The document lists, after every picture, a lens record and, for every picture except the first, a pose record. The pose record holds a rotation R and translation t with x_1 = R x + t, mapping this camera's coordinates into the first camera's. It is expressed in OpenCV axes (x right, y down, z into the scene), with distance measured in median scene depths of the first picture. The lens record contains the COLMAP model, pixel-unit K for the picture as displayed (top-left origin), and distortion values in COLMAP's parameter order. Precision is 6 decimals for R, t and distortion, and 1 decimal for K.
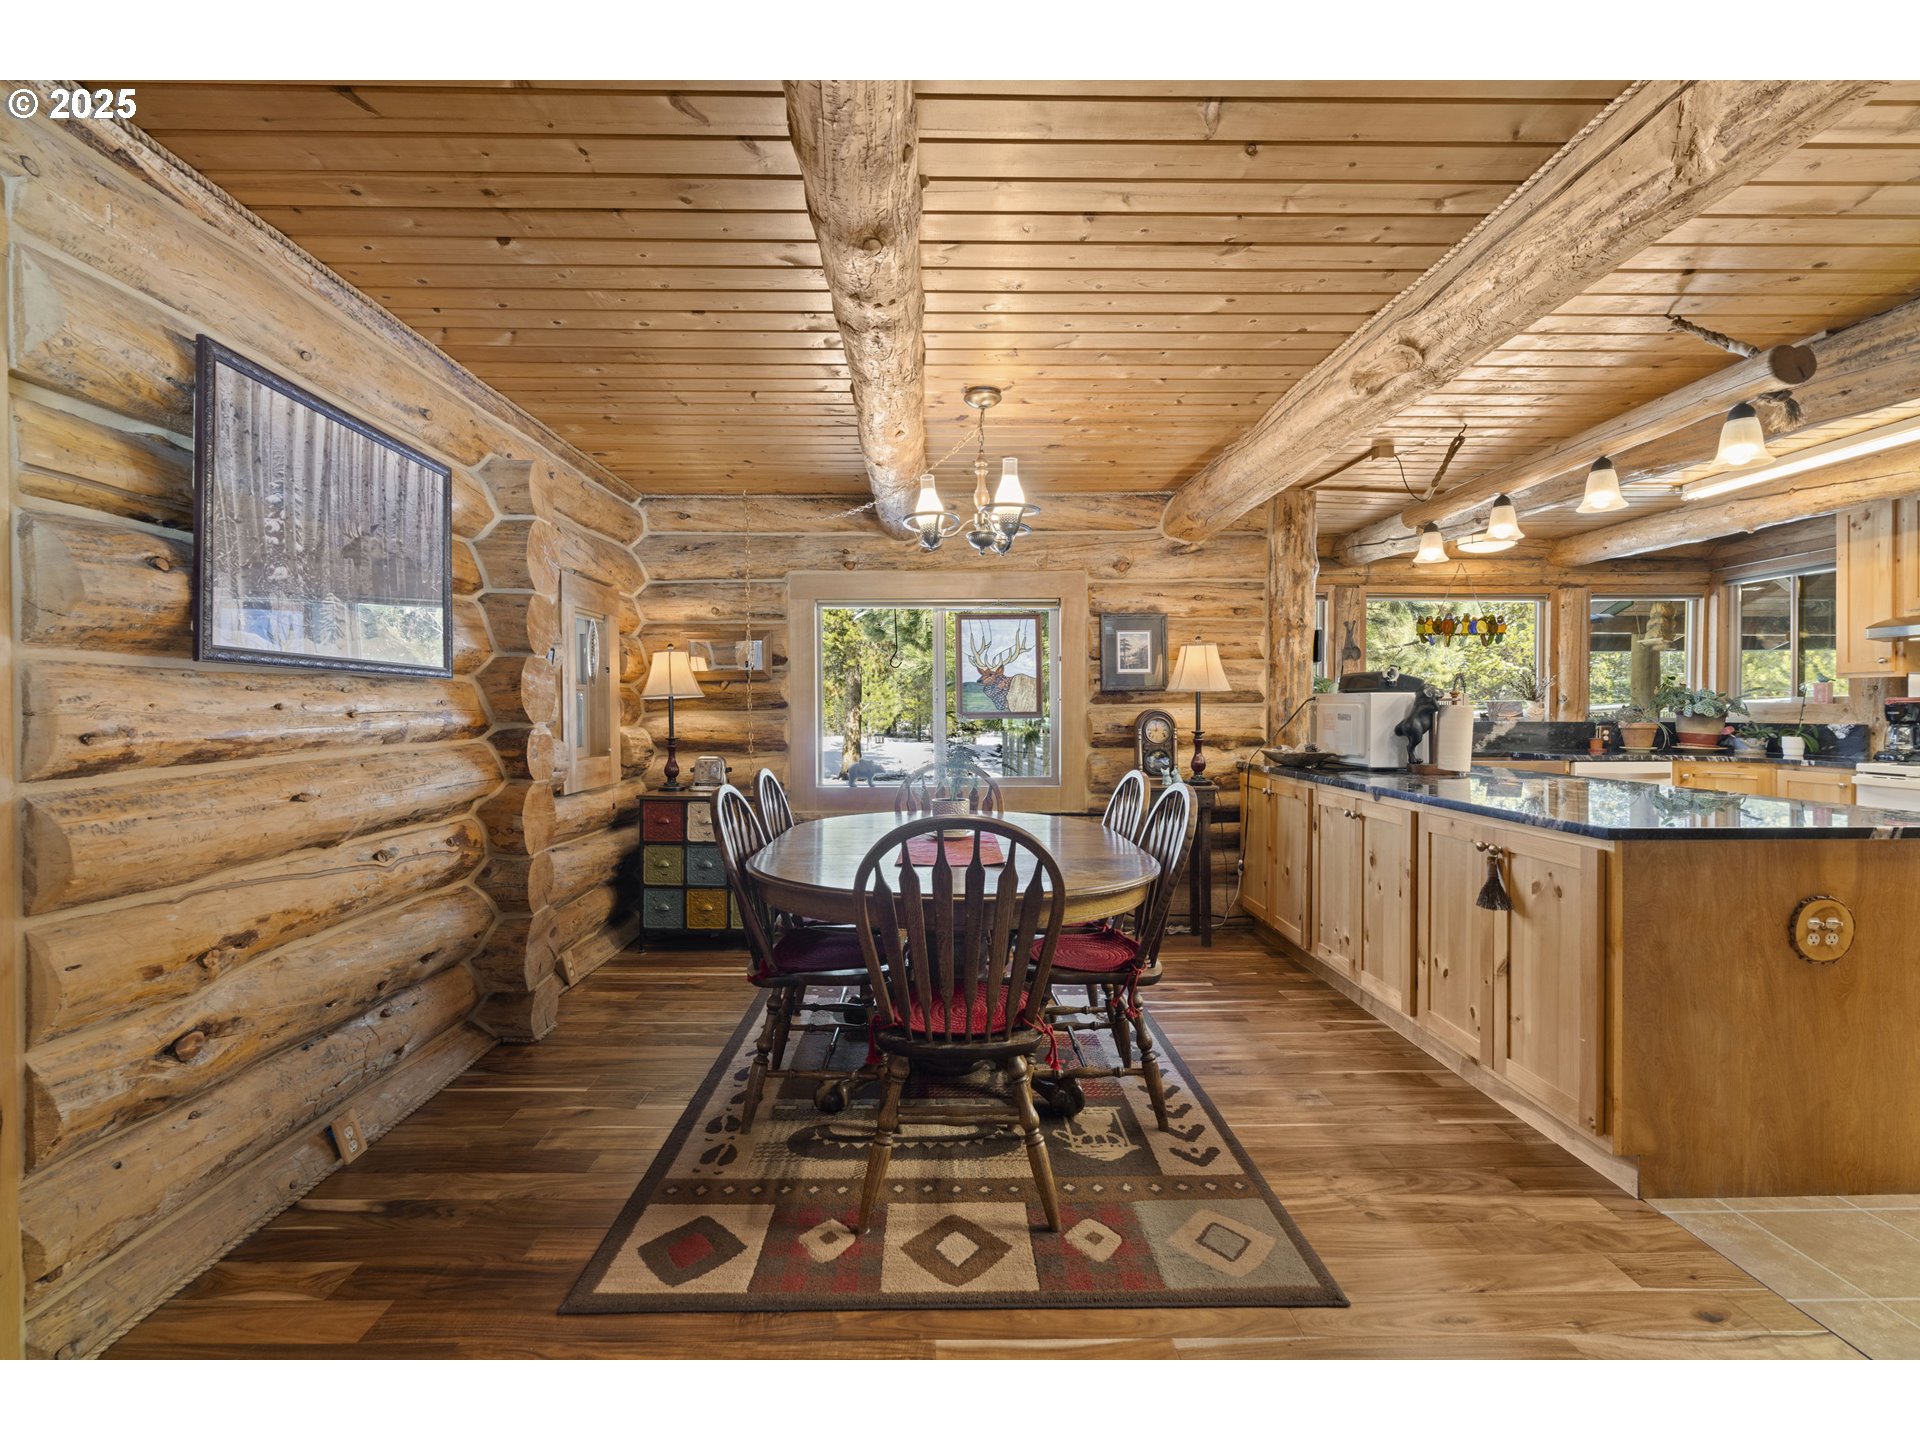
lens RADIAL K [[875.8, 0, 960.0], [0, 875.8, 720.0], [0, 0, 1]] dist [-0.000907, -0.000171]
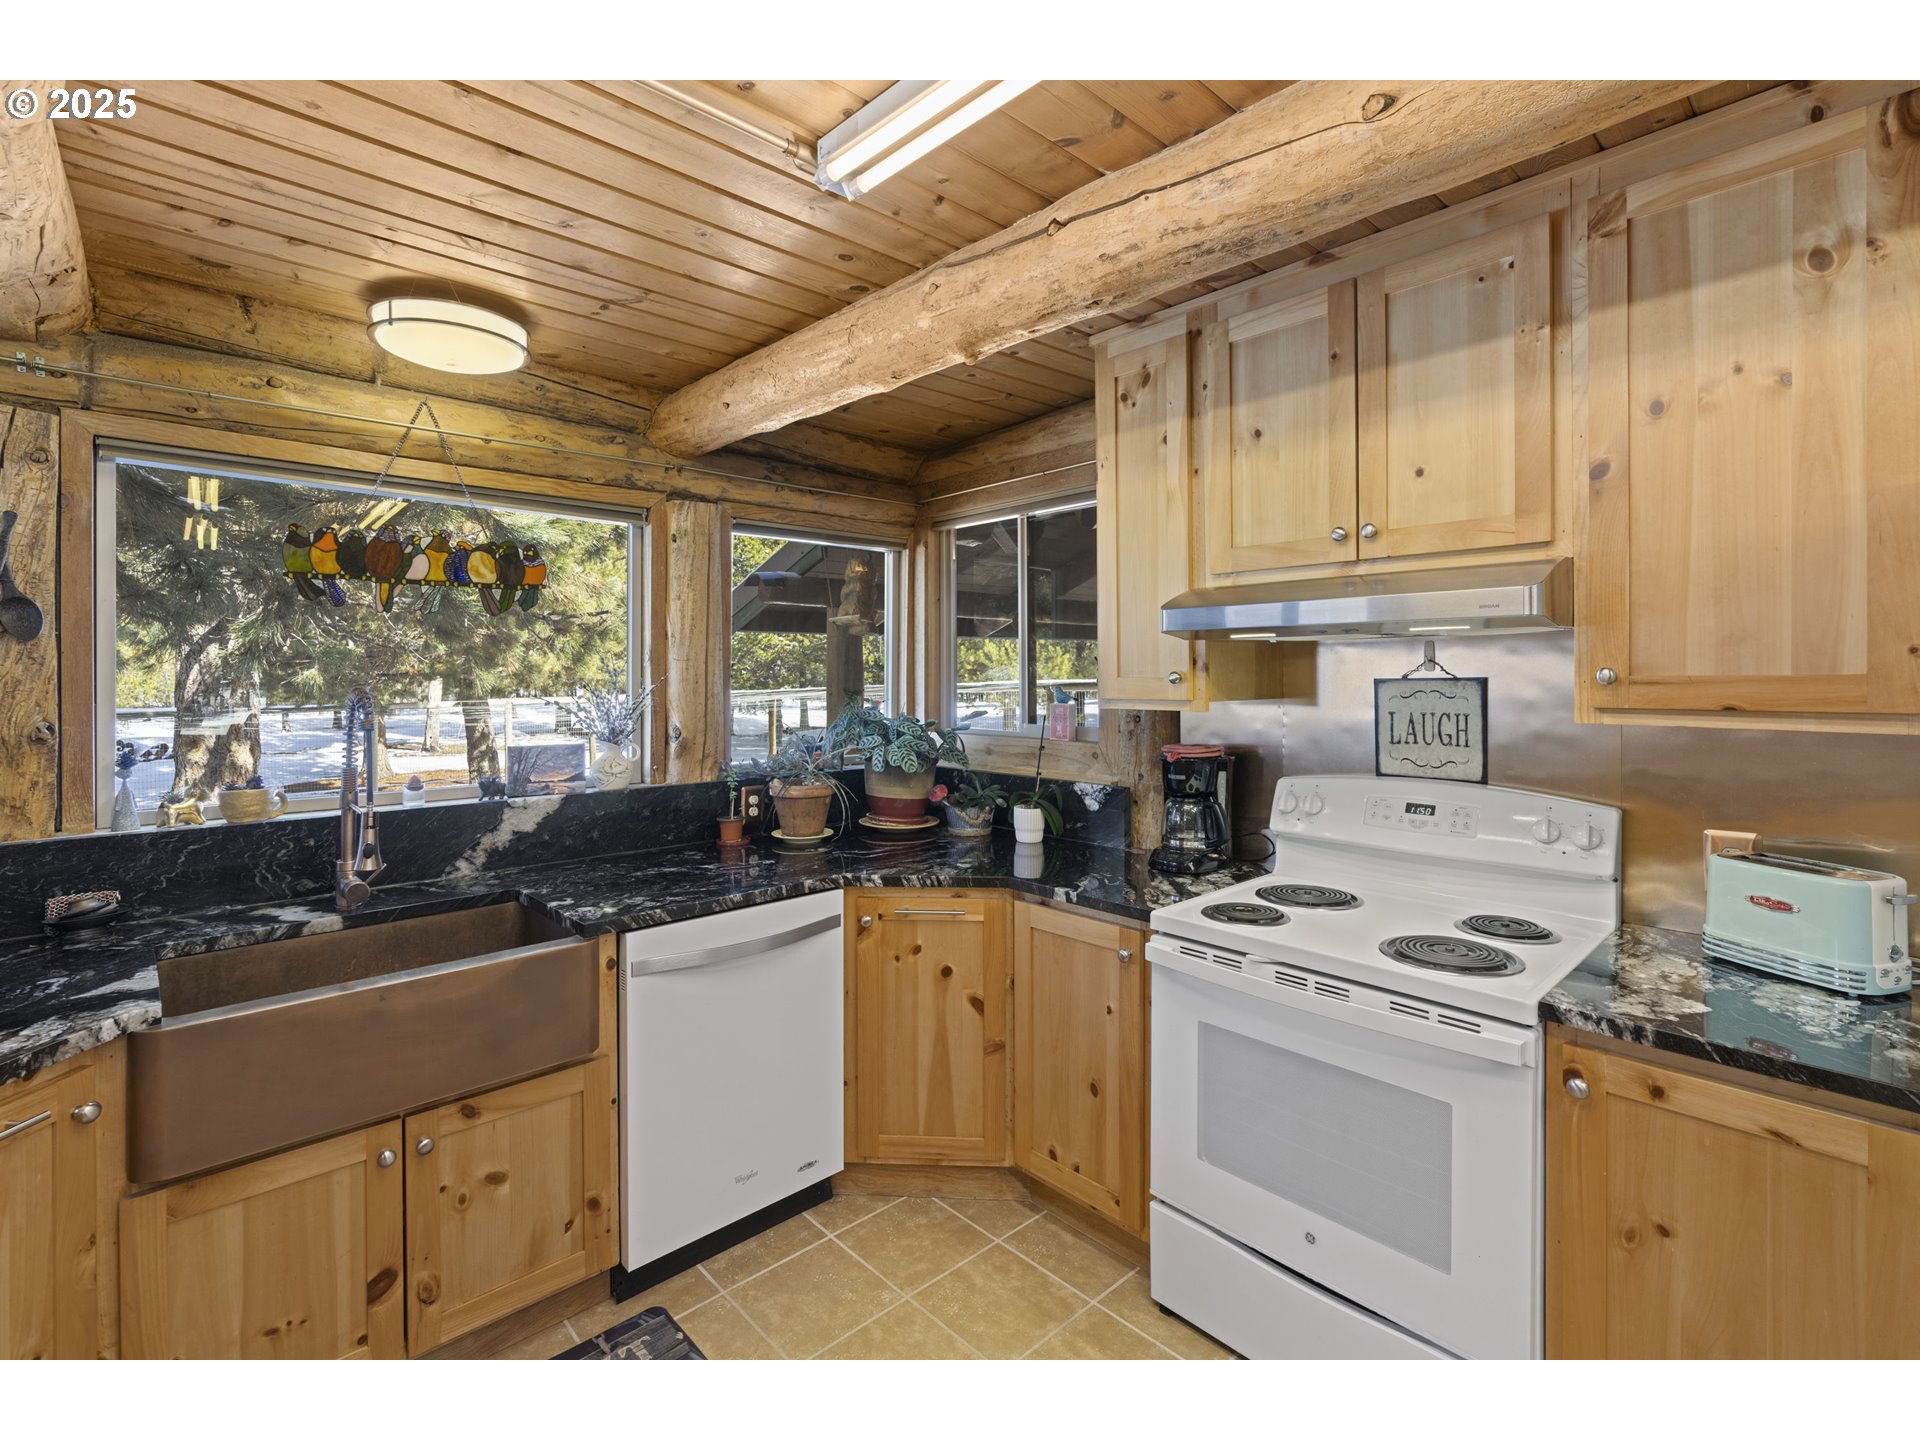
lens RADIAL K [[875.8, 0, 960.0], [0, 875.8, 720.0], [0, 0, 1]] dist [-0.000907, -0.000171]
pose [[0.745448, -0.035197, 0.665633, 0.490300], [0.009721, 0.999073, 0.041941, -0.050211], [-0.666492, -0.024794, 0.745099, 0.546449]]
